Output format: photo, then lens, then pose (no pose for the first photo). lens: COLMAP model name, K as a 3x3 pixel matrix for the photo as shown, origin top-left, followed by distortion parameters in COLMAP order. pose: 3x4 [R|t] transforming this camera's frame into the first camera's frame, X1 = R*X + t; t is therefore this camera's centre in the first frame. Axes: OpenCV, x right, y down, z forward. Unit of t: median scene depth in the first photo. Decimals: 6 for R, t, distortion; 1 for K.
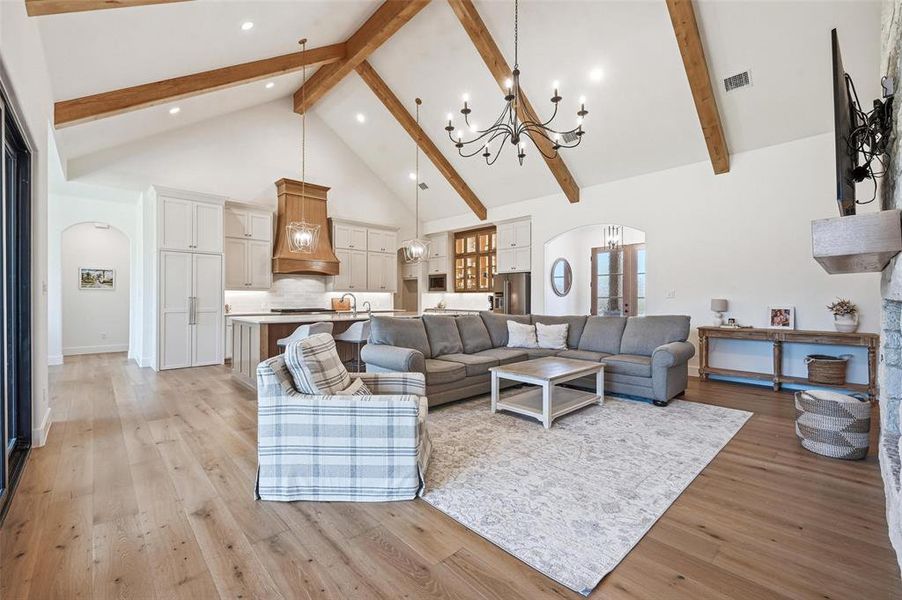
lens RADIAL K [[379.1, 0, 446.1], [0, 379.1, 297.6], [0, 0, 1]] dist [-0.000005, -0.000249]
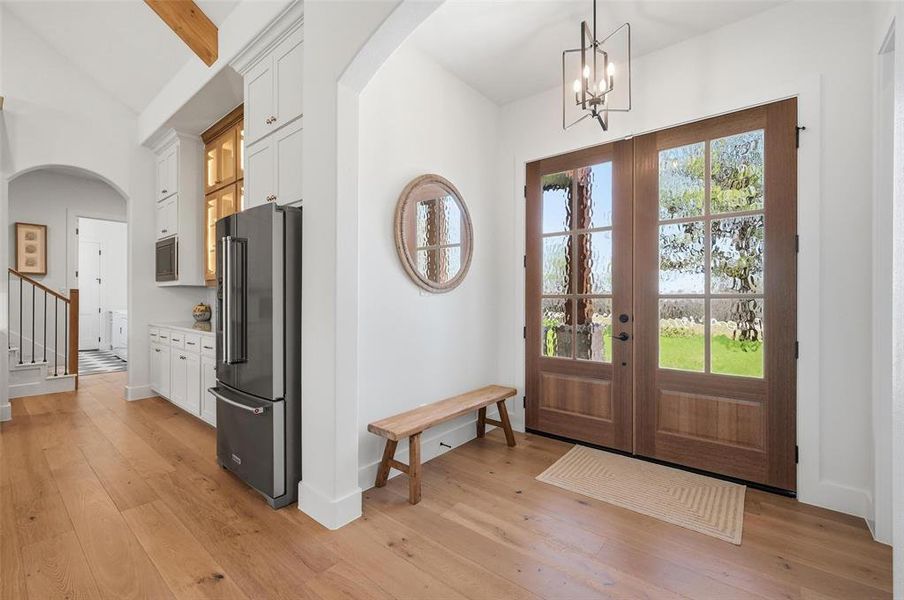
lens RADIAL K [[380.0, 0, 448.4], [0, 380.0, 298.8], [0, 0, 1]] dist [-0.000005, -0.000249]
pose [[0.989746, 0.000863, 0.142833, 0.294281], [-0.001259, 0.999996, 0.002679, 0.001192], [-0.142830, -0.002832, 0.989743, 0.739753]]
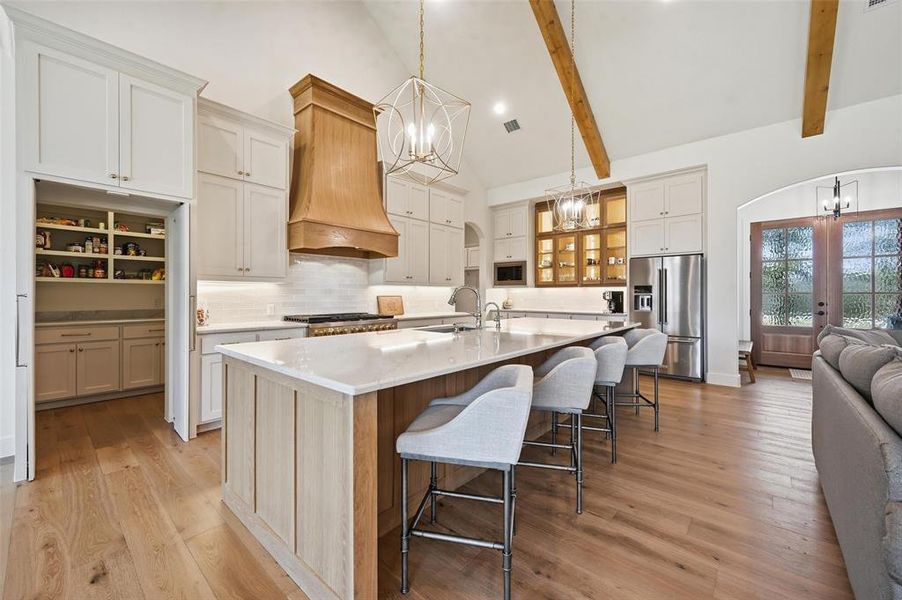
lens RADIAL K [[357.6, 0, 446.9], [0, 357.6, 295.1], [0, 0, 1]] dist [-0.003433, -0.000785]
pose [[0.995031, -0.002755, 0.099531, -0.277760], [0.002679, 0.999996, 0.000894, 0.000548], [-0.099533, -0.000622, 0.995034, 0.459982]]
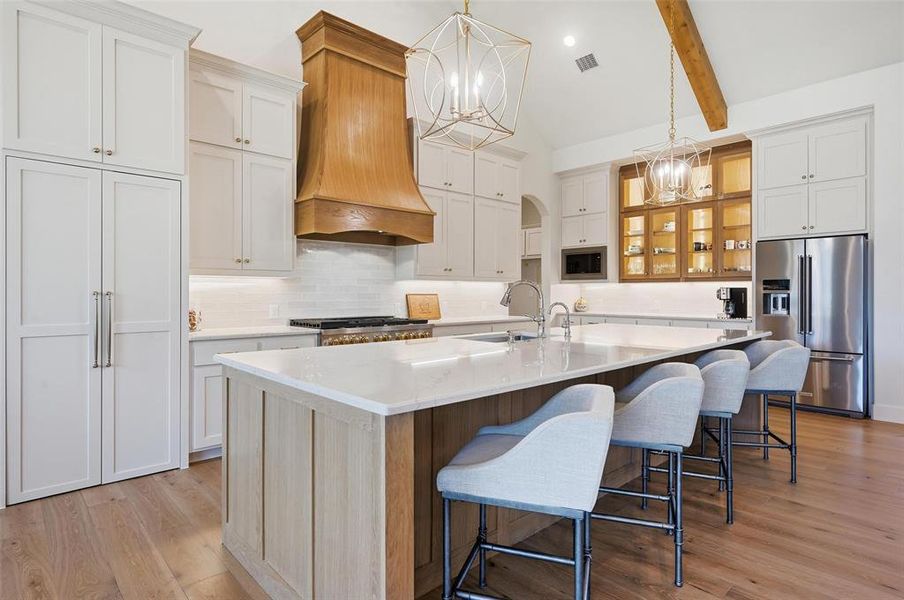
lens RADIAL K [[483.0, 0, 445.9], [0, 483.0, 293.2], [0, 0, 1]] dist [-0.007284, 0.003919]
pose [[0.999985, -0.002739, -0.004735, -0.280675], [0.002742, 0.999996, 0.000526, 0.000694], [0.004733, -0.000539, 0.999989, 0.448432]]
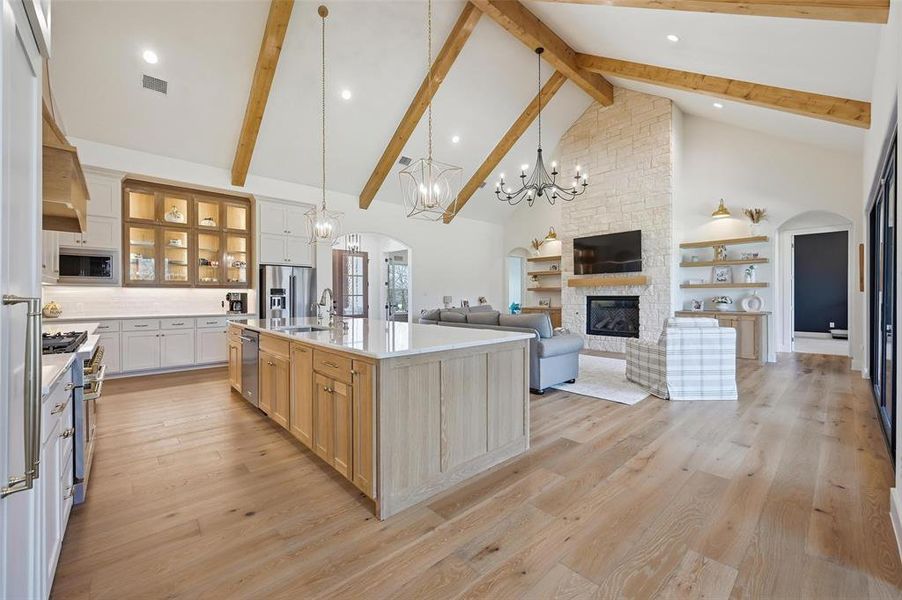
lens RADIAL K [[357.6, 0, 452.6], [0, 357.6, 299.1], [0, 0, 1]] dist [-0.003433, -0.000785]
pose [[0.002871, -0.010481, 0.999941, -0.652517], [0.002223, 0.999943, 0.010474, 0.000426], [-0.999993, 0.002193, 0.002895, 0.688109]]
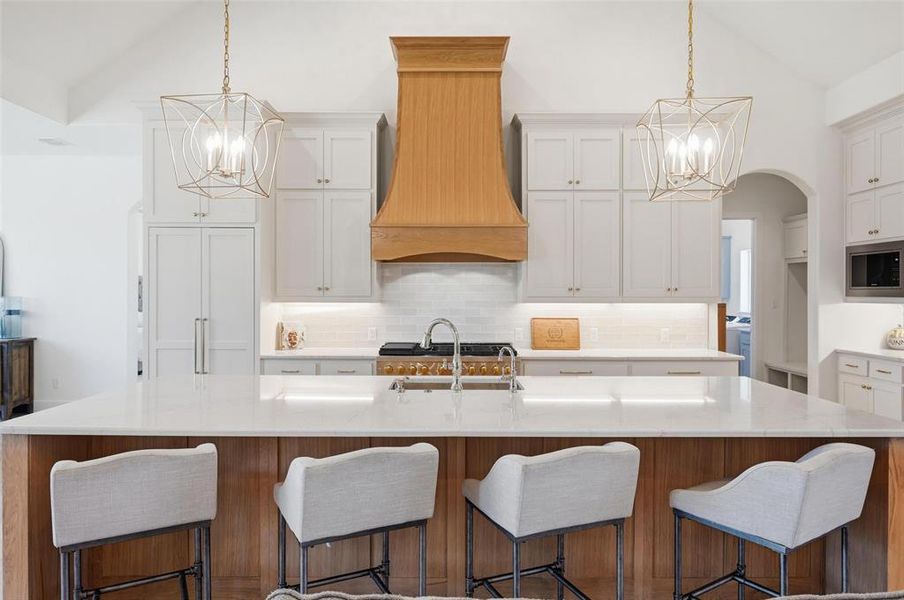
lens RADIAL K [[576.3, 0, 455.1], [0, 576.3, 294.3], [0, 0, 1]] dist [0.001922, -0.004276]
pose [[0.733260, 0.000755, -0.679948, 0.061423], [-0.000454, 1.000000, 0.000620, -0.026594], [0.679948, -0.000146, 0.733260, 0.560343]]
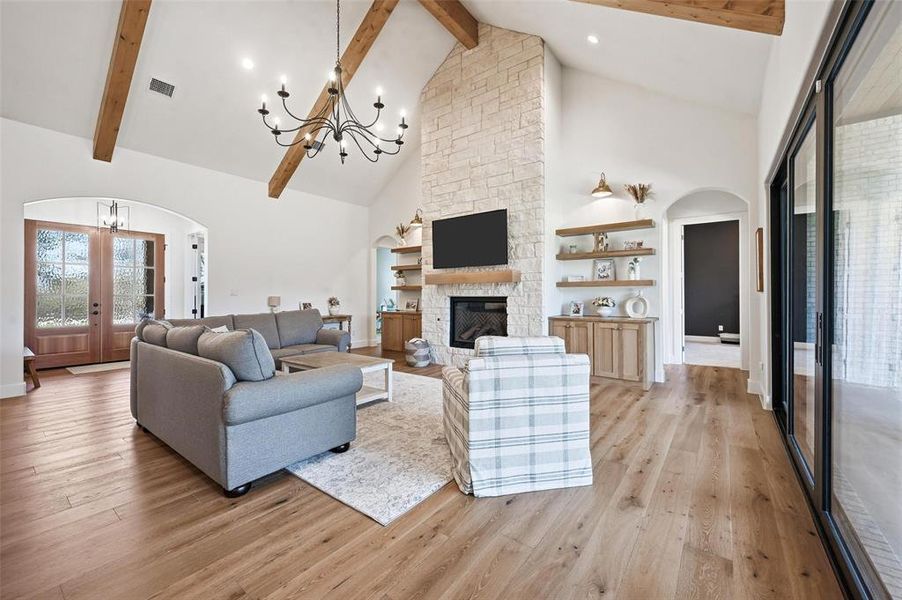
lens RADIAL K [[357.6, 0, 456.1], [0, 357.6, 295.1], [0, 0, 1]] dist [-0.003433, -0.000785]
pose [[-0.185166, 0.000949, 0.982707, -0.402069], [0.000139, 1.000000, -0.000939, 0.000170], [-0.982707, -0.000038, -0.185166, 0.441487]]
